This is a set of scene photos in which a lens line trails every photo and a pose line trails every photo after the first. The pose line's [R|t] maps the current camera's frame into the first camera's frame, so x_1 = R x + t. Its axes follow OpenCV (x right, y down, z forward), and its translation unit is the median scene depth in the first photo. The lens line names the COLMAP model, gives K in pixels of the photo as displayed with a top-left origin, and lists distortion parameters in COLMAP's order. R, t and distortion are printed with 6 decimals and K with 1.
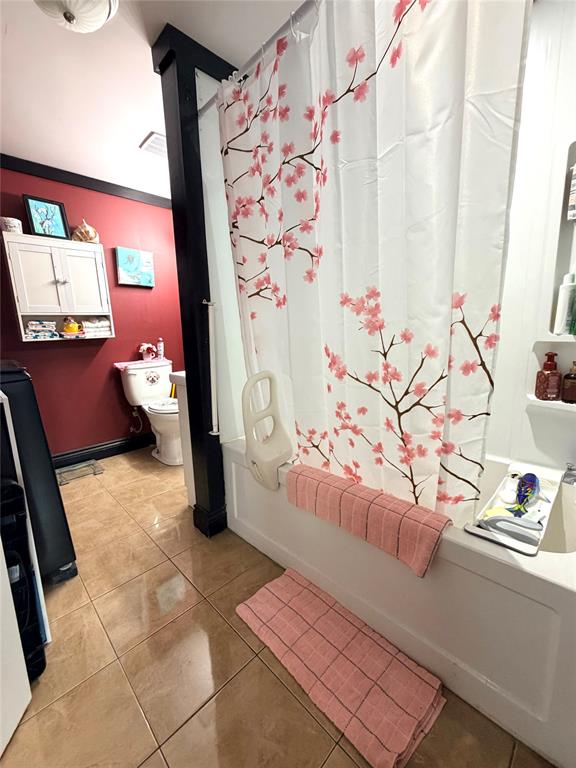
lens RADIAL K [[307.1, 0, 284.5], [0, 307.1, 380.9], [0, 0, 1]] dist [0.000962, -0.000269]
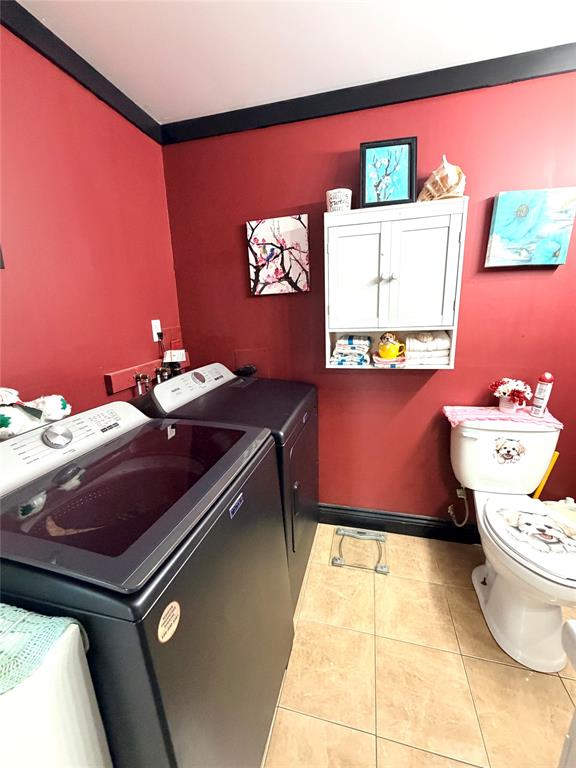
lens RADIAL K [[307.1, 0, 294.7], [0, 307.1, 380.5], [0, 0, 1]] dist [0.000962, -0.000269]
pose [[0.508787, 0.221222, -0.831983, -0.245627], [-0.134413, 0.974981, 0.177047, -0.195775], [0.850334, 0.021750, 0.525793, 0.494862]]
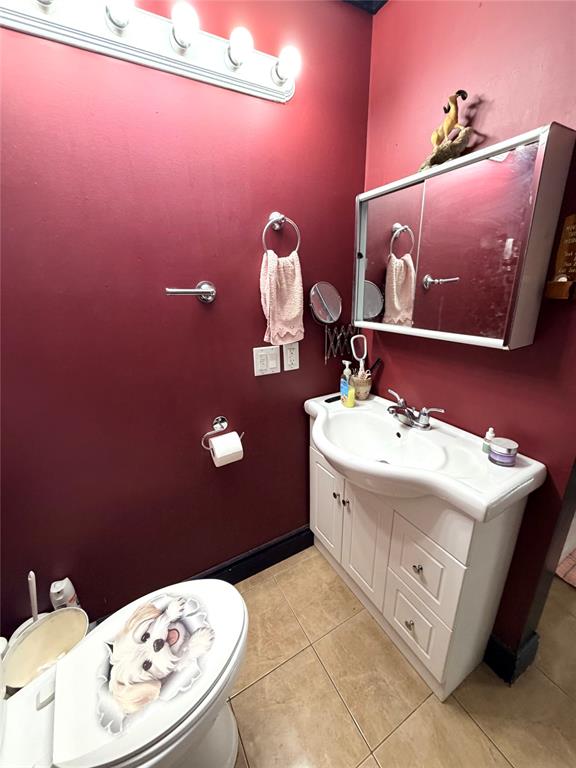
lens RADIAL K [[307.1, 0, 288.1], [0, 307.1, 384.1], [0, 0, 1]] dist [0.000962, -0.000269]
pose [[0.271818, -0.274025, 0.922510, -0.603311], [0.165614, 0.957621, 0.235656, -0.242225], [-0.947991, 0.088725, 0.305681, 0.865520]]
